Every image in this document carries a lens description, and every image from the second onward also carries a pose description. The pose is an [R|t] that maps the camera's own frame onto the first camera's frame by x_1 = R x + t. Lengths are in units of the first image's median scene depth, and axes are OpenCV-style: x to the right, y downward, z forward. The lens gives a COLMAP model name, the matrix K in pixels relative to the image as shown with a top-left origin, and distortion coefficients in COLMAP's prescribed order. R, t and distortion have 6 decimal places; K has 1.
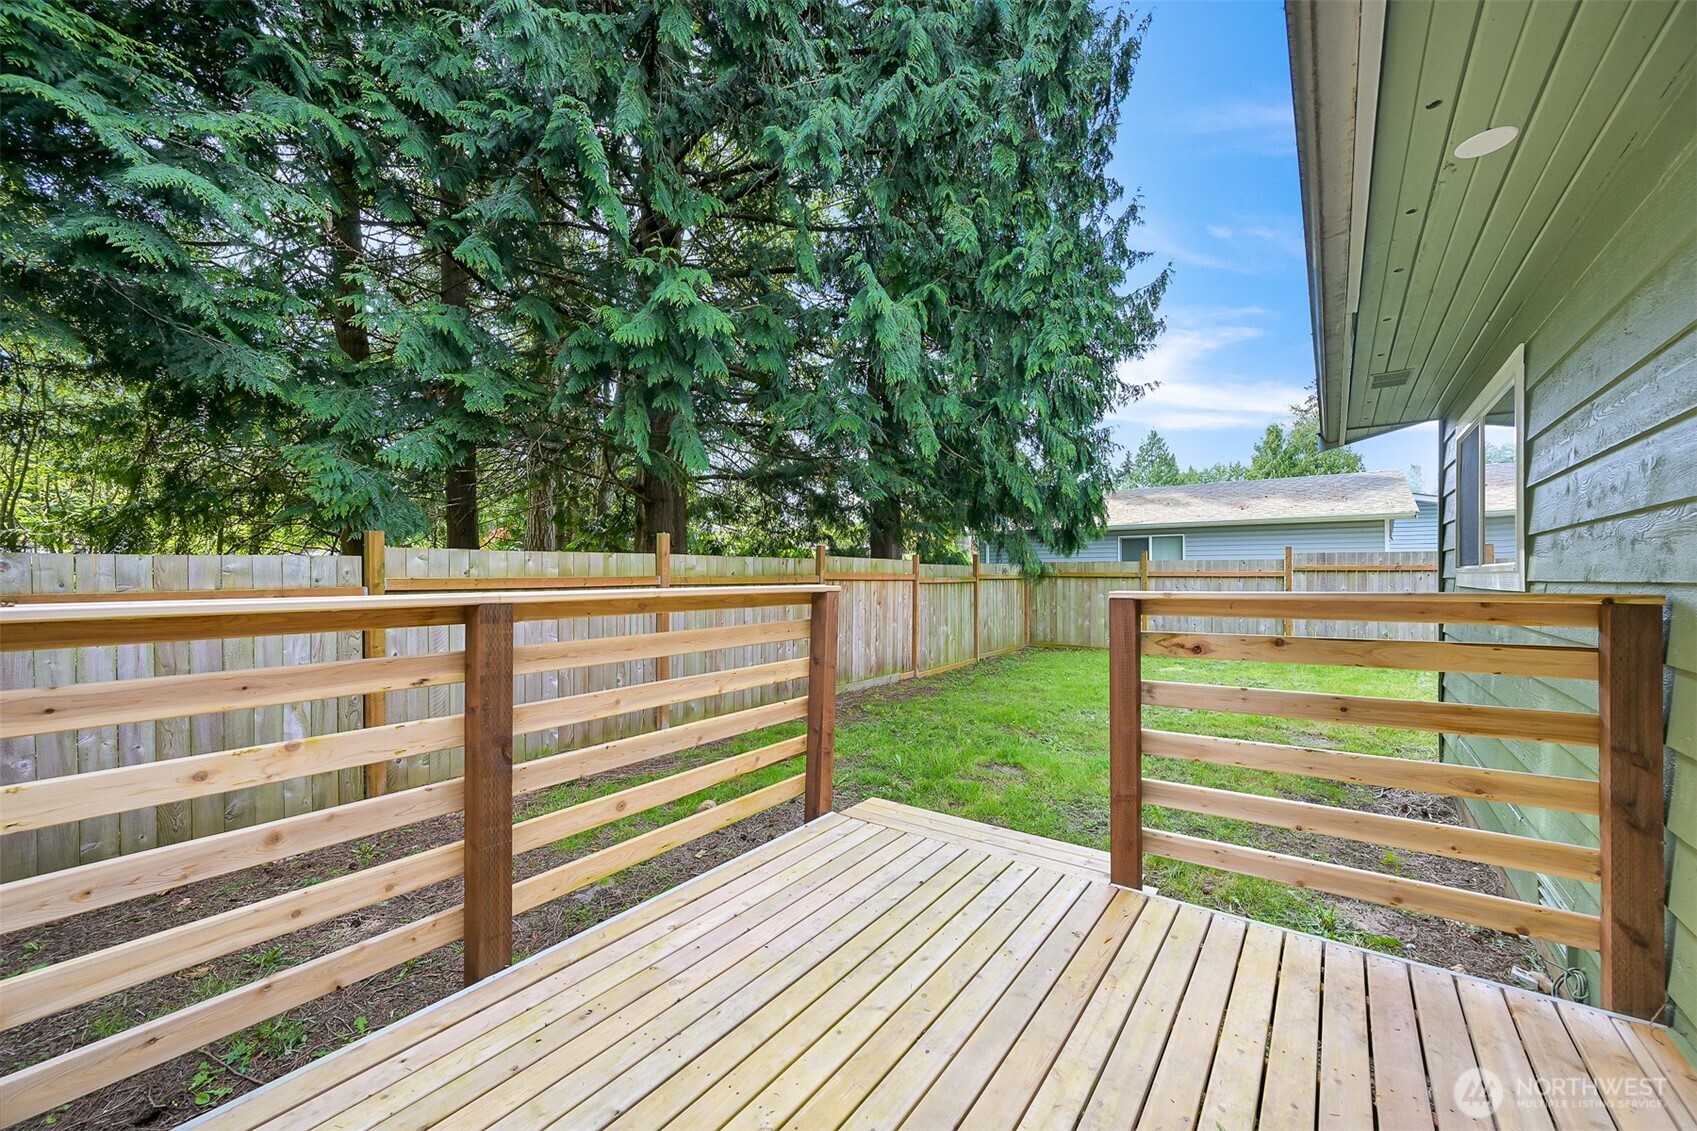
lens RADIAL K [[671.7, 0, 856.5], [0, 671.7, 566.7], [0, 0, 1]] dist [0.001101, -0.000522]
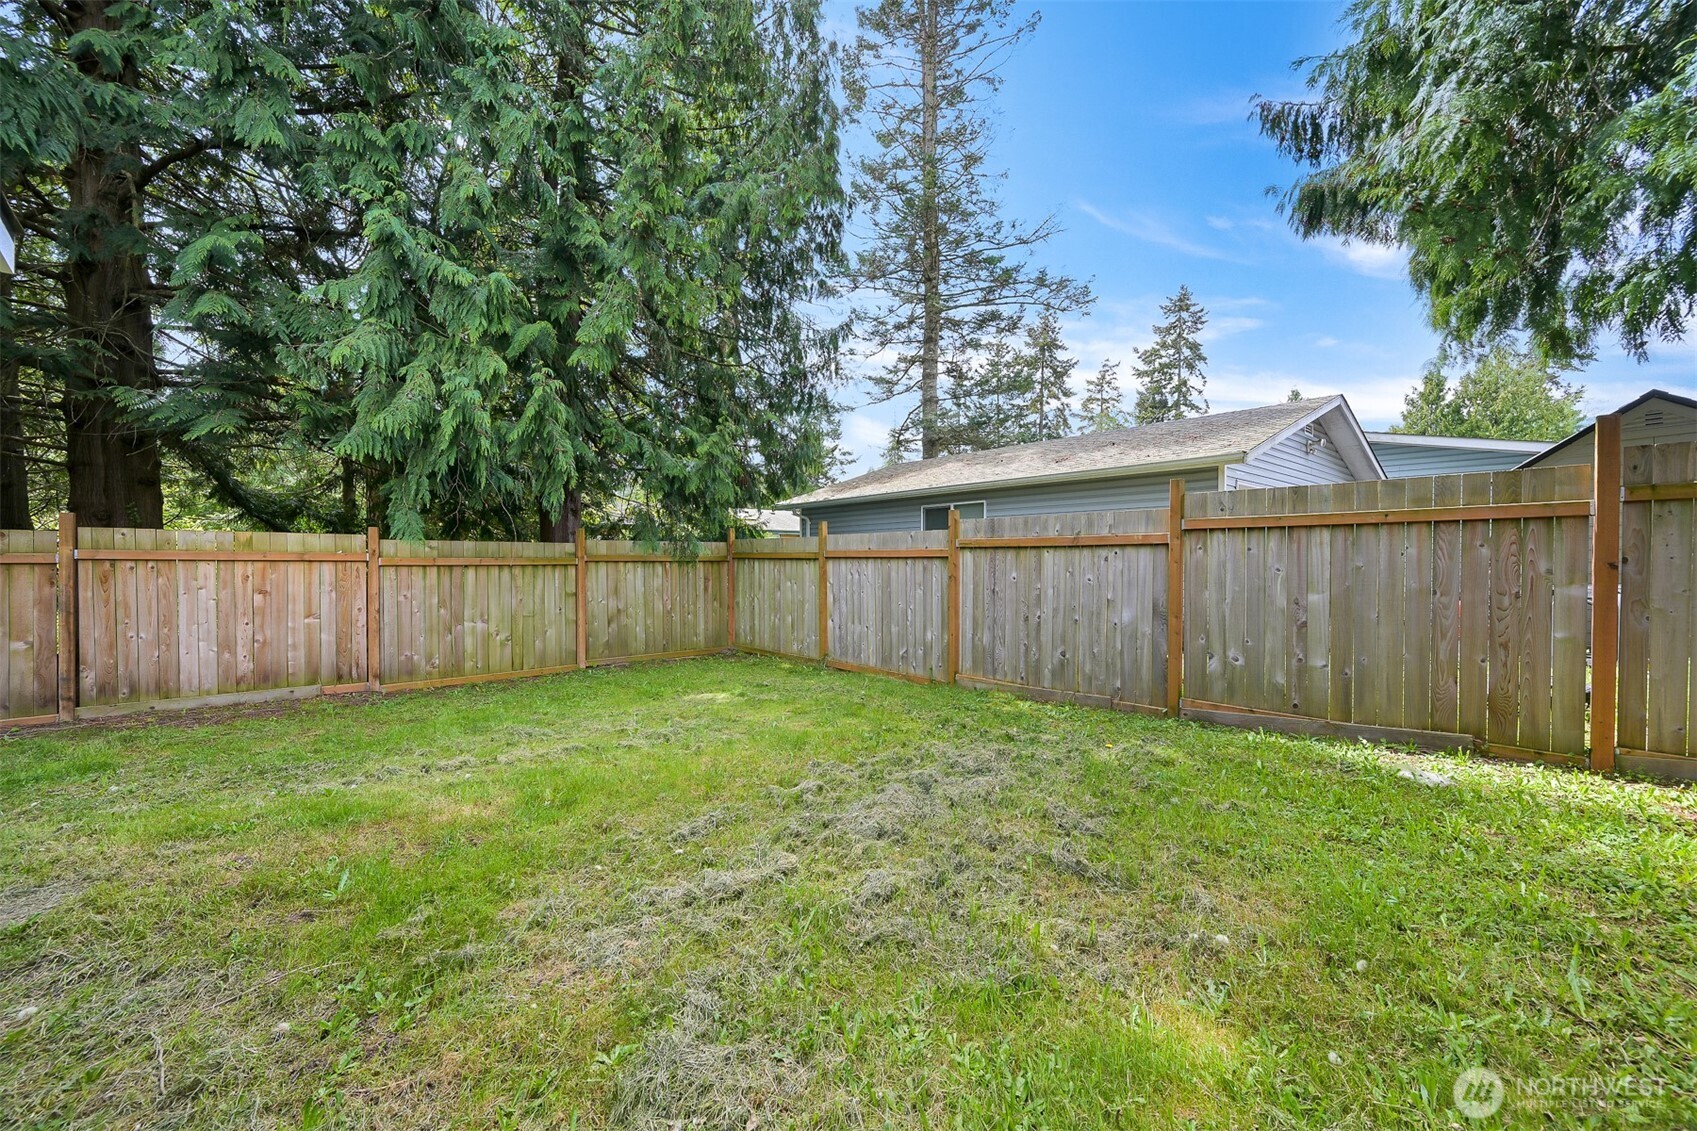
lens RADIAL K [[671.7, 0, 849.1], [0, 671.7, 562.4], [0, 0, 1]] dist [0.001101, -0.000522]
pose [[0.968961, -0.002072, -0.247205, 0.708241], [0.006451, 0.999836, 0.016905, 0.009237], [0.247130, -0.017975, 0.968816, 0.355979]]
